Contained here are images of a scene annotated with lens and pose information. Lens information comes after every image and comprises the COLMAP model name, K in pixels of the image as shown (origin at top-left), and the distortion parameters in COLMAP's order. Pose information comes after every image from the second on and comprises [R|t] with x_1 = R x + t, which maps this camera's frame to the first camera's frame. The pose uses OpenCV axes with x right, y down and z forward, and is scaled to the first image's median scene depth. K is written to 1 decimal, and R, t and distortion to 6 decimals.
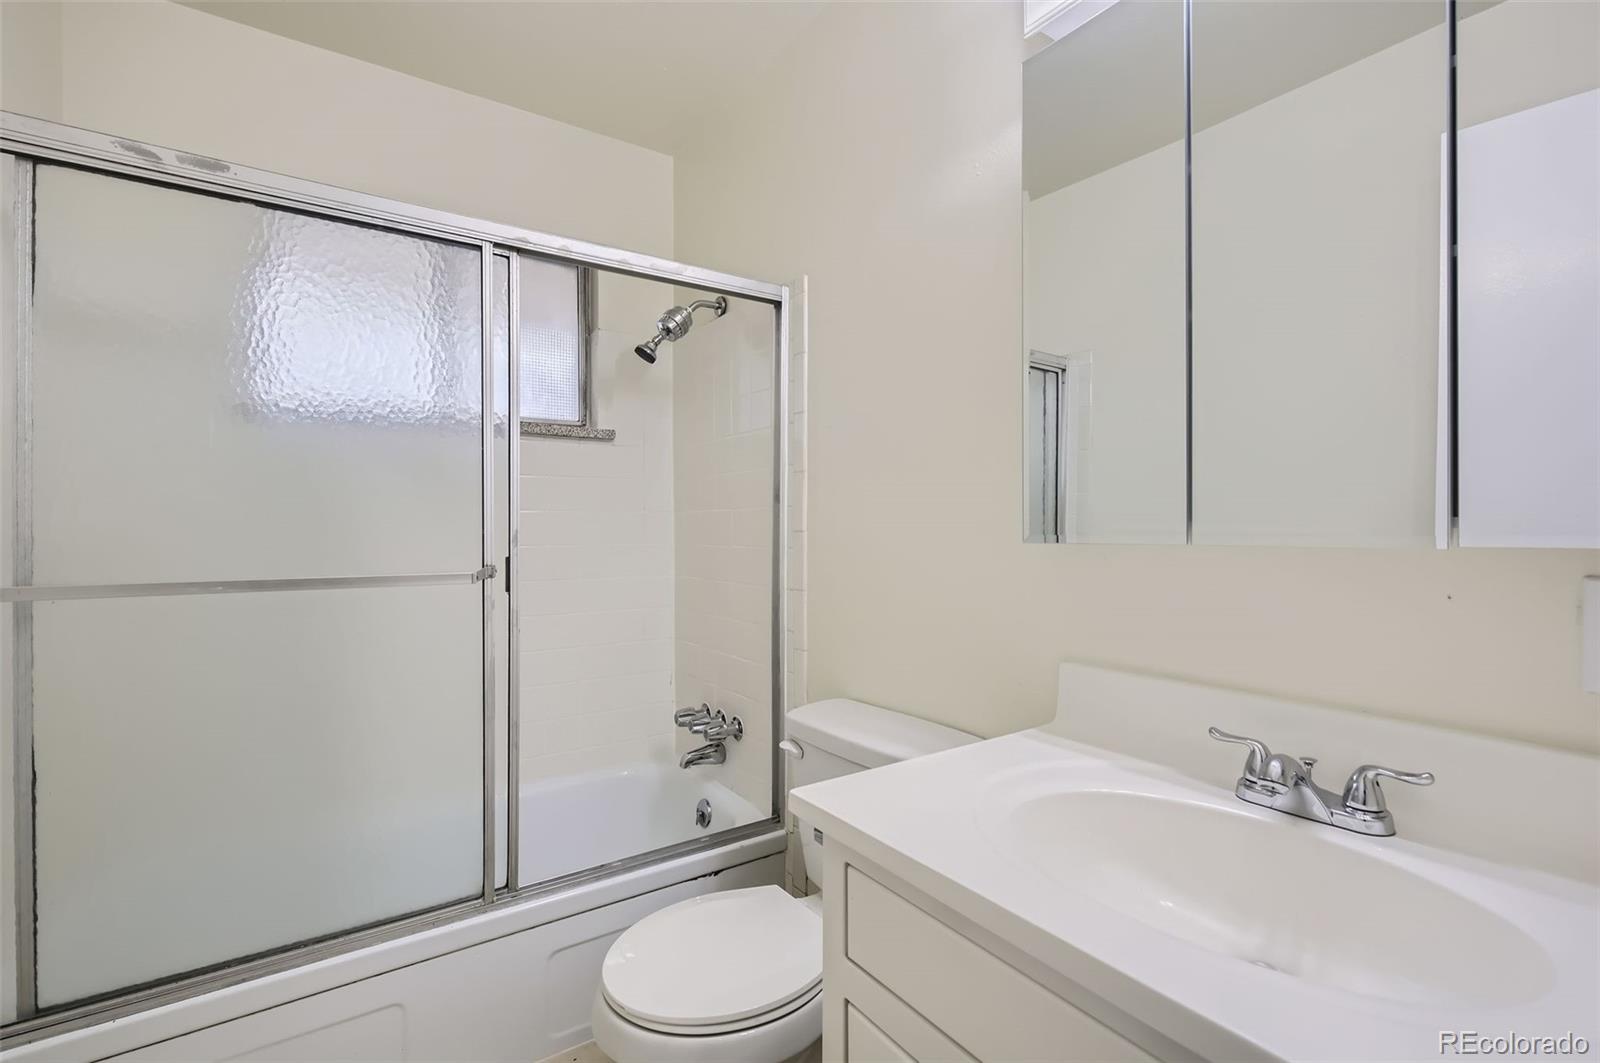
lens RADIAL K [[725.5, 0, 804.8], [0, 725.5, 530.8], [0, 0, 1]] dist [0.001763, 0.000069]
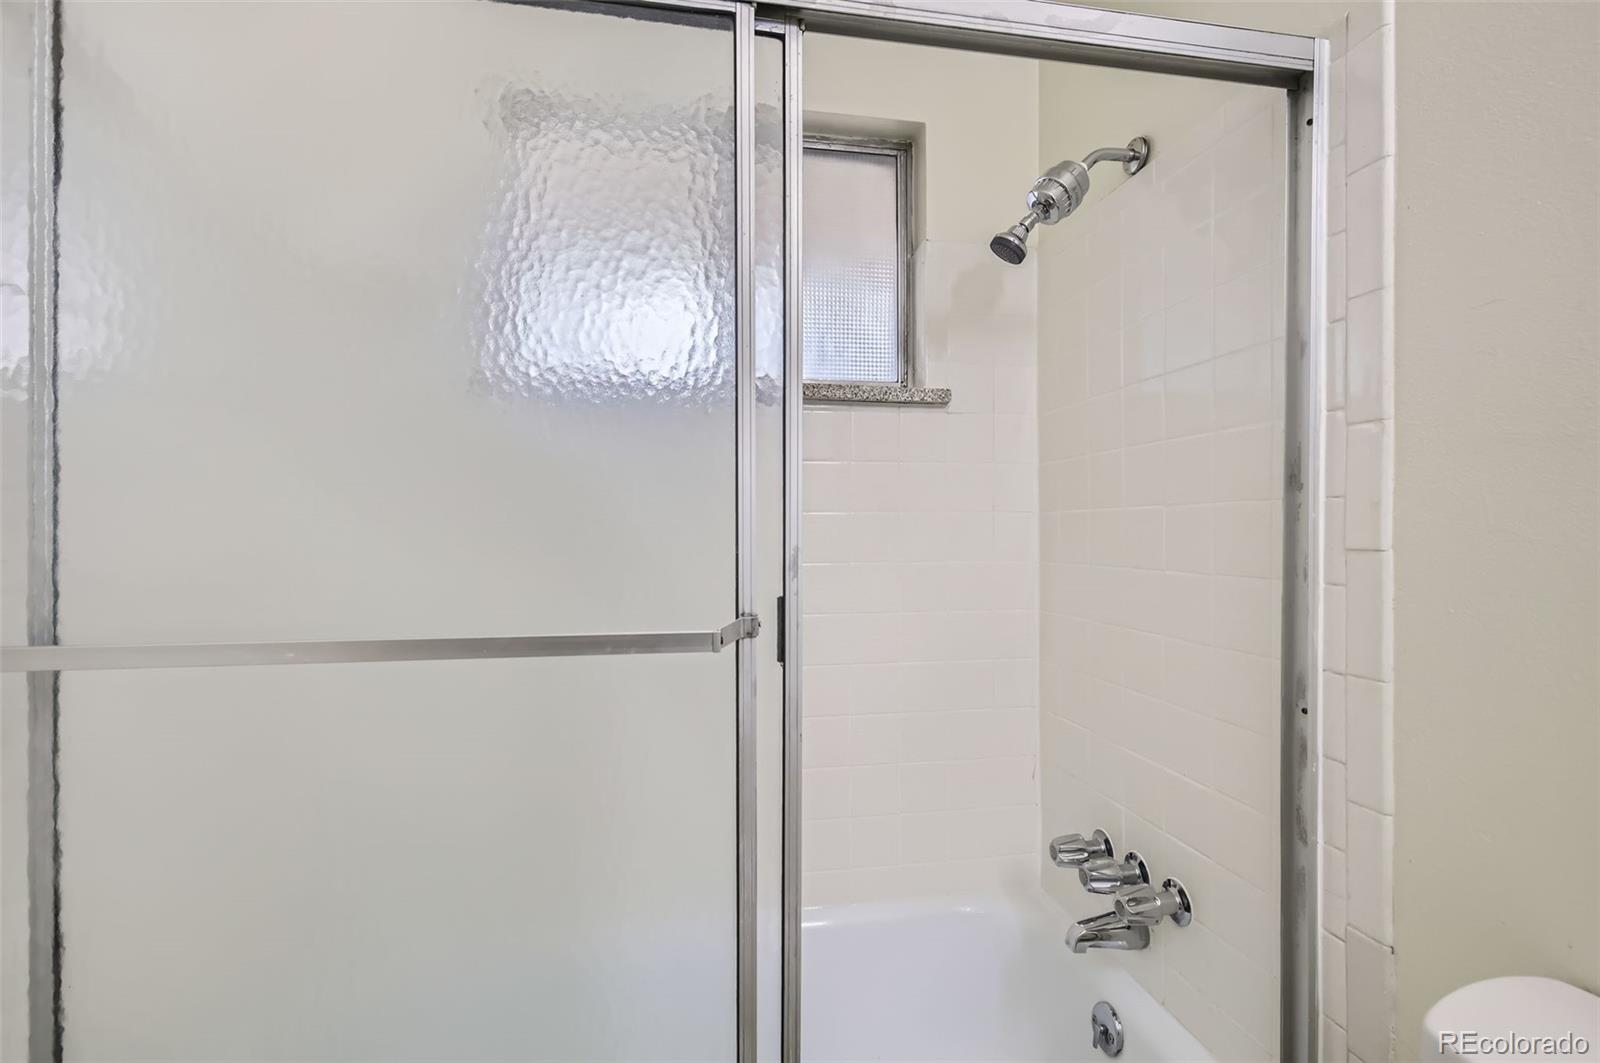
lens RADIAL K [[725.5, 0, 804.8], [0, 725.5, 530.8], [0, 0, 1]] dist [0.001763, 0.000069]
pose [[0.916321, -0.001063, -0.400444, -0.132780], [-0.001372, 0.999982, -0.005794, -0.007396], [0.400443, 0.005858, 0.916303, 0.383220]]
